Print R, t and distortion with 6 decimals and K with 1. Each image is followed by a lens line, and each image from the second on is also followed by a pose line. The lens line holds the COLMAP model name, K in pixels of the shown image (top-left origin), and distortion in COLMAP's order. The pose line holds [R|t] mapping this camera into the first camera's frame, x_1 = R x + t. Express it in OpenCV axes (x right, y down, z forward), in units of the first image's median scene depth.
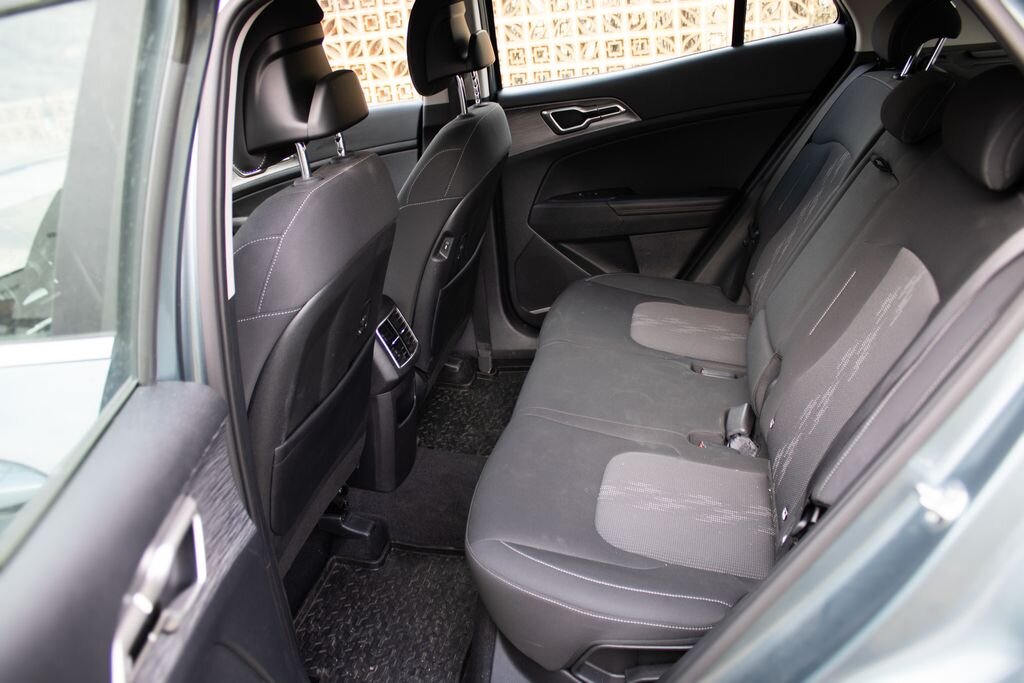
lens RADIAL K [[836.1, 0, 512.0], [0, 836.1, 341.5], [0, 0, 1]] dist [-0.172895, 0.138275]
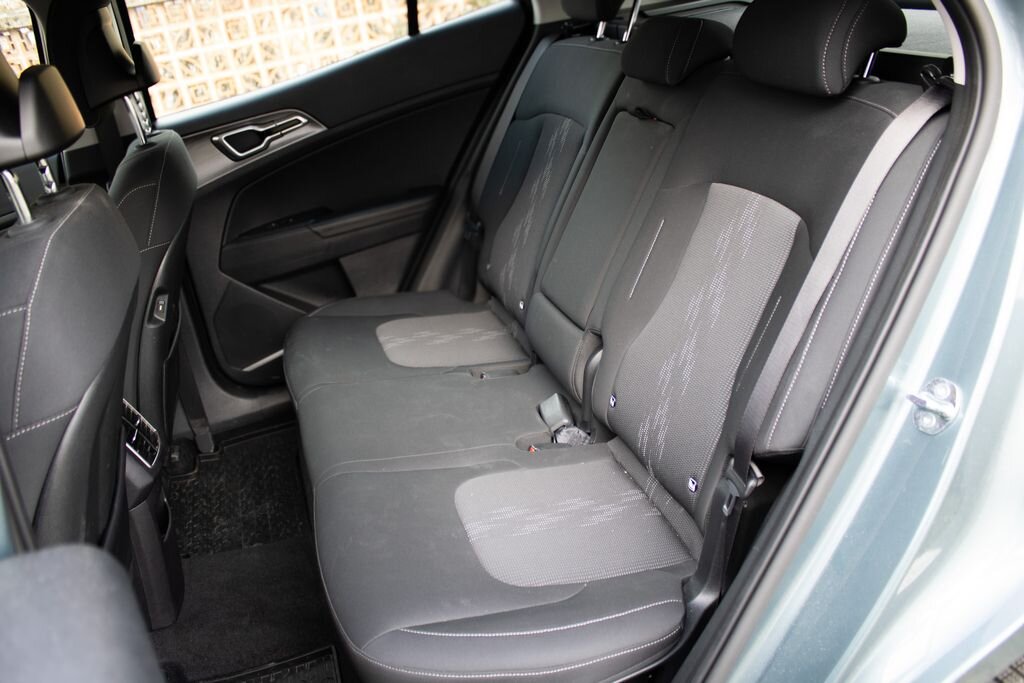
lens RADIAL K [[836.1, 0, 512.0], [0, 836.1, 341.5], [0, 0, 1]] dist [-0.172895, 0.138275]
pose [[0.869252, -0.237148, 0.433776, -0.113319], [0.257056, 0.966307, 0.013168, -0.004308], [-0.422284, 0.100059, 0.900924, 0.131054]]
